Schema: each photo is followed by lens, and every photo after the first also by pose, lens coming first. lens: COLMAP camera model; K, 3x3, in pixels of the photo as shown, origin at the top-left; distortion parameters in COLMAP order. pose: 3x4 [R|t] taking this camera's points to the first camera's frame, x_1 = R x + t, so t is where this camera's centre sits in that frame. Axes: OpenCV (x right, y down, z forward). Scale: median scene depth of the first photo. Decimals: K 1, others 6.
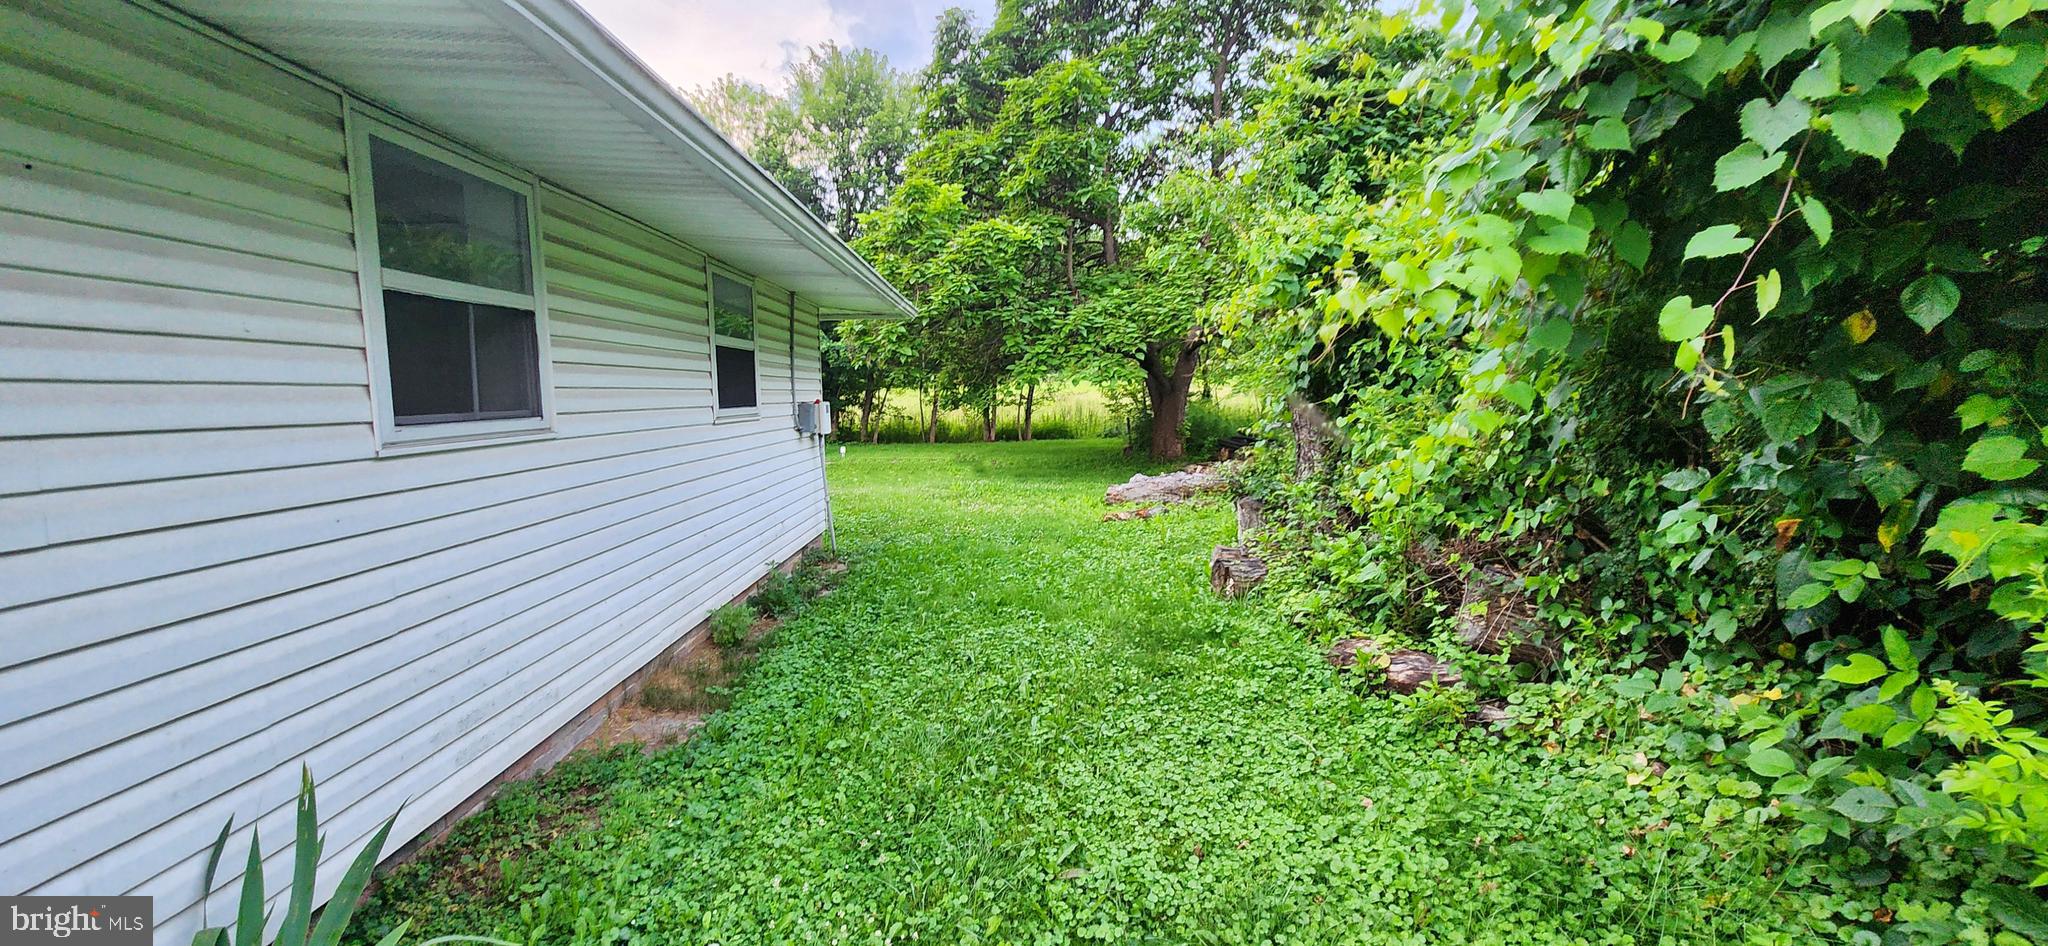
lens RADIAL K [[828.9, 0, 1031.4], [0, 828.9, 469.7], [0, 0, 1]] dist [-0.001985, -0.000630]
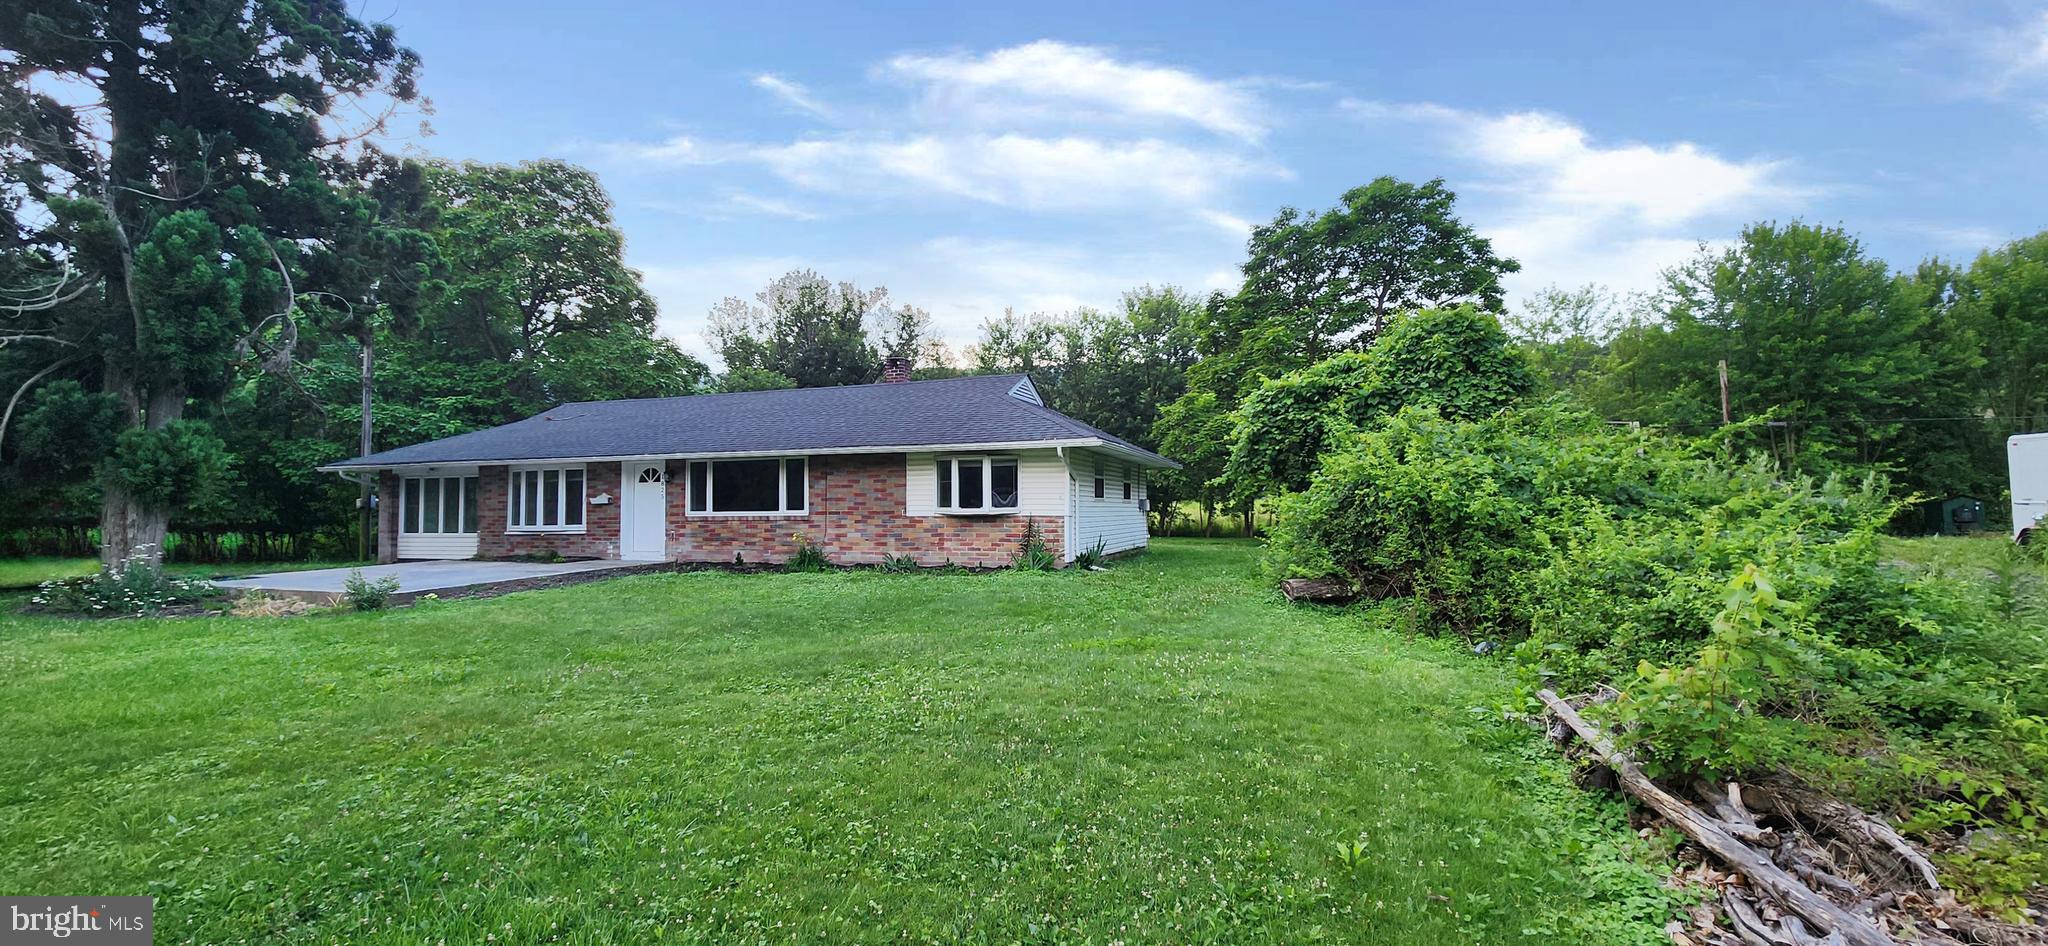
lens RADIAL K [[828.9, 0, 1031.4], [0, 828.9, 469.7], [0, 0, 1]] dist [-0.001985, -0.000630]
pose [[0.937781, -0.007261, -0.347150, 0.120249], [-0.040998, 0.990472, -0.131468, 0.067560], [0.344797, 0.137521, 0.928549, -0.590090]]
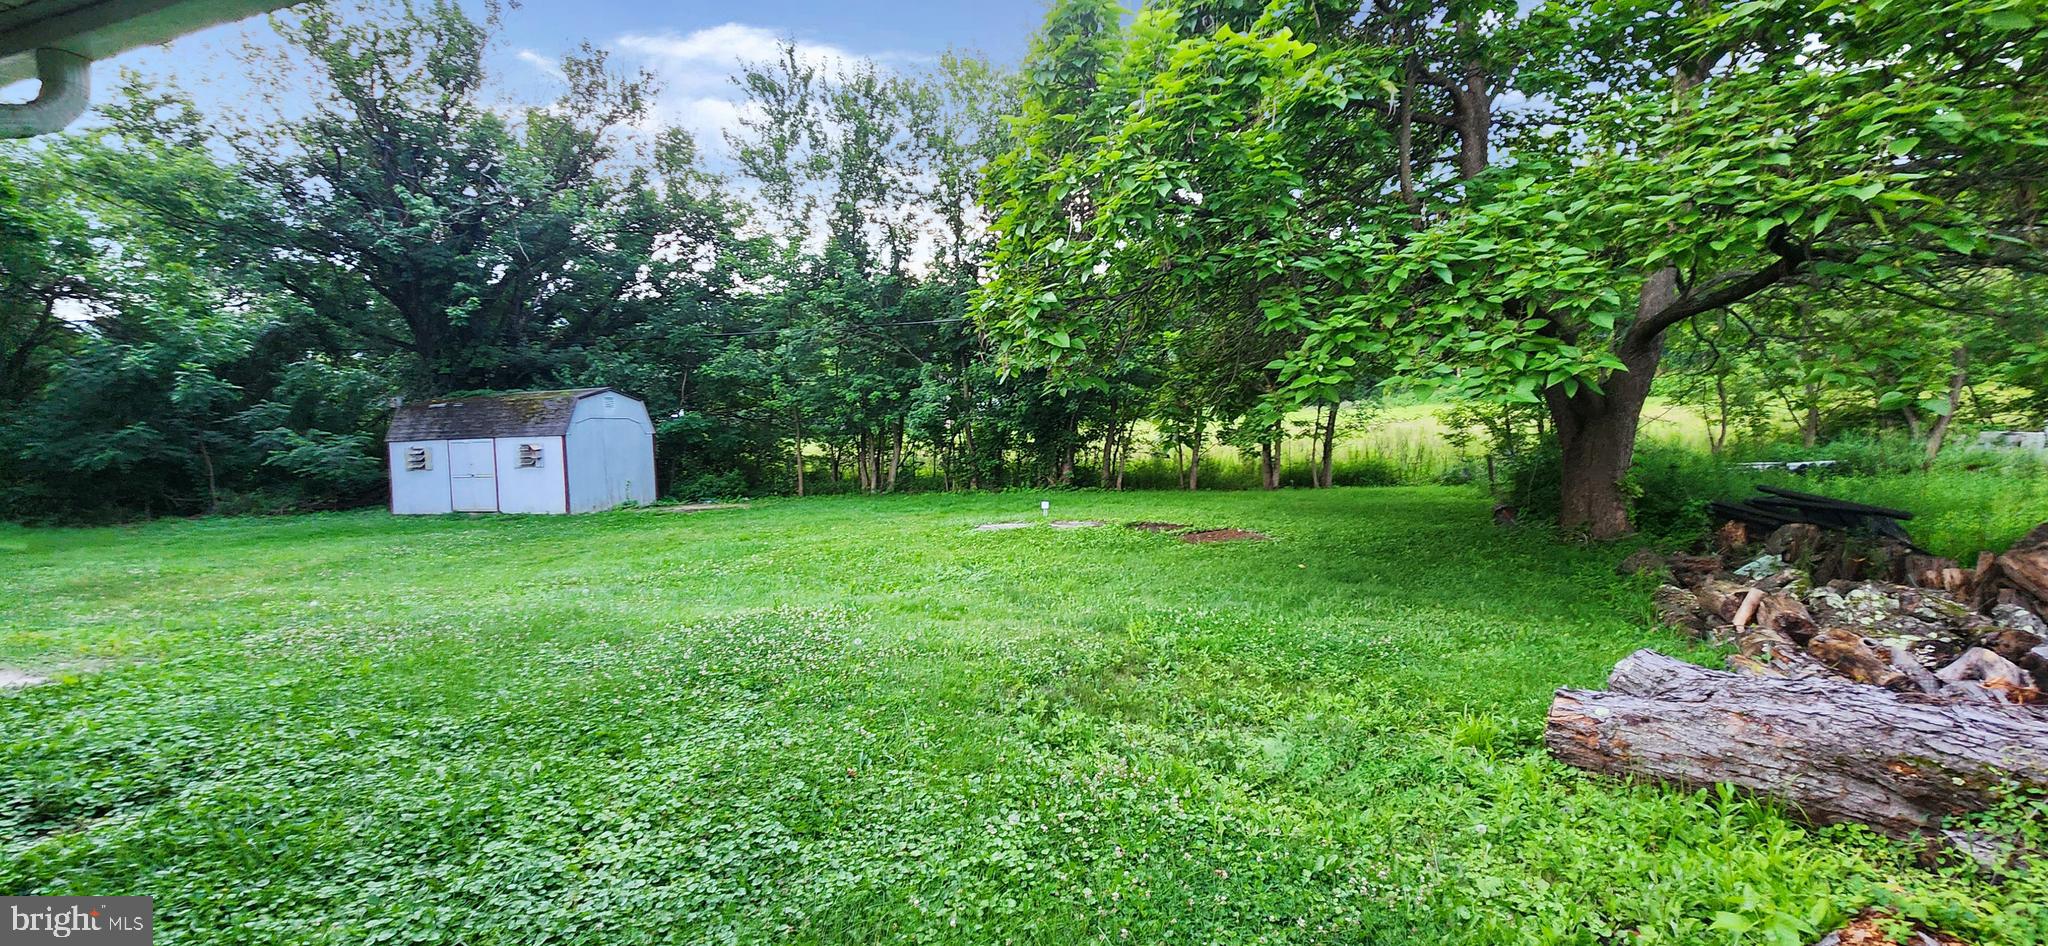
lens RADIAL K [[828.9, 0, 1031.4], [0, 828.9, 469.7], [0, 0, 1]] dist [-0.001985, -0.000630]
pose [[0.937848, 0.002876, -0.347033, 0.006107], [-0.016263, 0.999231, -0.035671, -0.026674], [0.346664, 0.039098, 0.937174, 0.313647]]
